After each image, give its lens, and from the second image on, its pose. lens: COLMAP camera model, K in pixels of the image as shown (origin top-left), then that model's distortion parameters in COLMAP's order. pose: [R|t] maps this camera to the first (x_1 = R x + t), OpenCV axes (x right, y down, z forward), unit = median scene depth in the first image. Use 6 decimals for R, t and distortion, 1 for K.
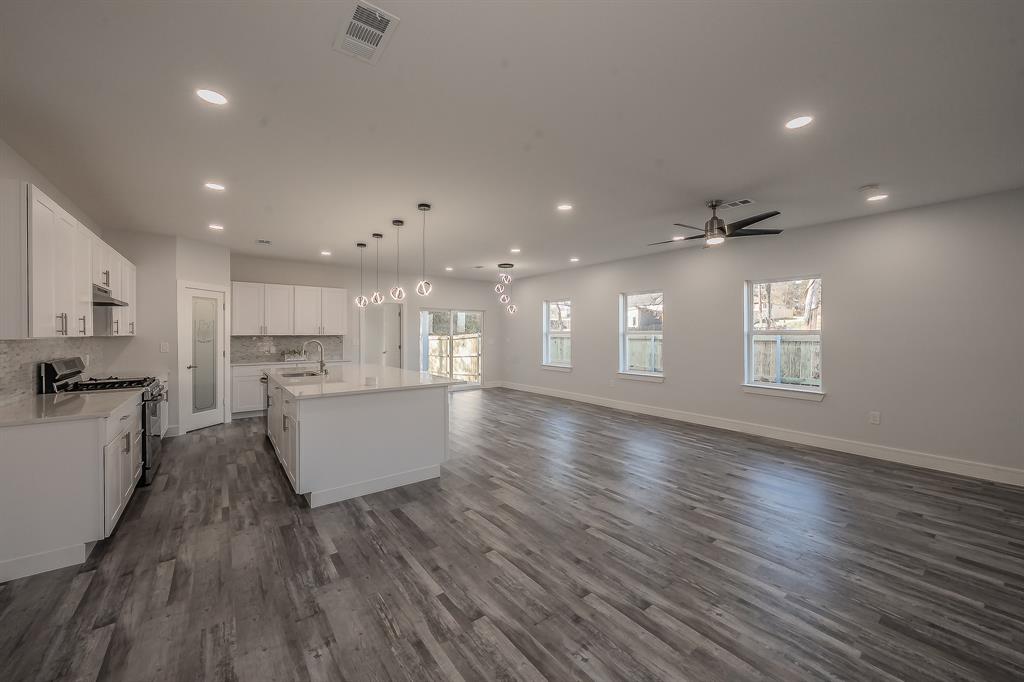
lens RADIAL K [[392.7, 0, 536.0], [0, 392.7, 334.1], [0, 0, 1]] dist [-0.001578, 0.000147]
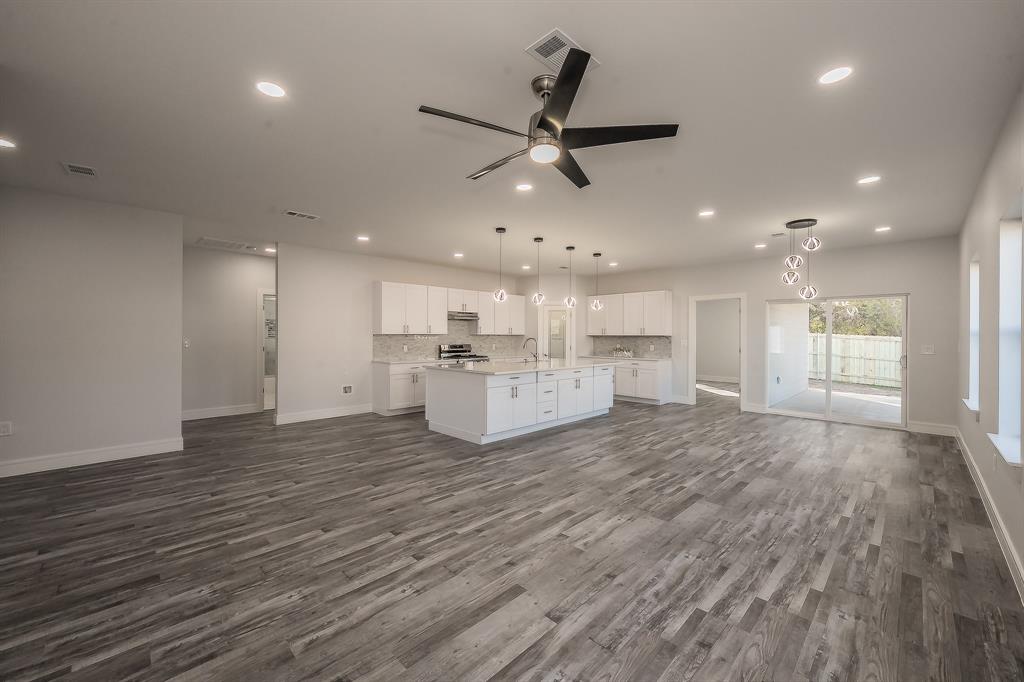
lens RADIAL K [[391.4, 0, 486.1], [0, 391.4, 342.5], [0, 0, 1]] dist [0.002760, -0.000006]
pose [[0.082277, 0.018081, -0.996445, 0.894144], [-0.001620, 0.999837, 0.018009, 0.004488], [0.996608, 0.000132, 0.082293, 0.794074]]
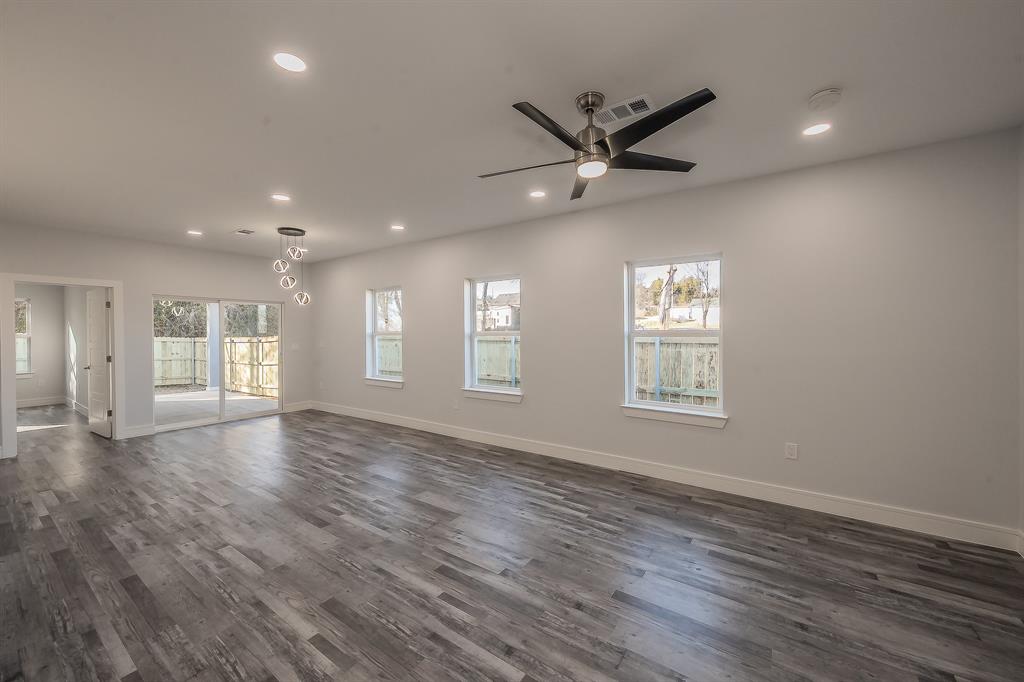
lens RADIAL K [[391.4, 0, 534.9], [0, 391.4, 329.0], [0, 0, 1]] dist [0.002760, -0.000006]
pose [[0.952531, -0.002110, 0.304435, 0.189287], [0.005030, 0.999949, -0.008808, -0.008179], [-0.304401, 0.009921, 0.952492, 0.447477]]
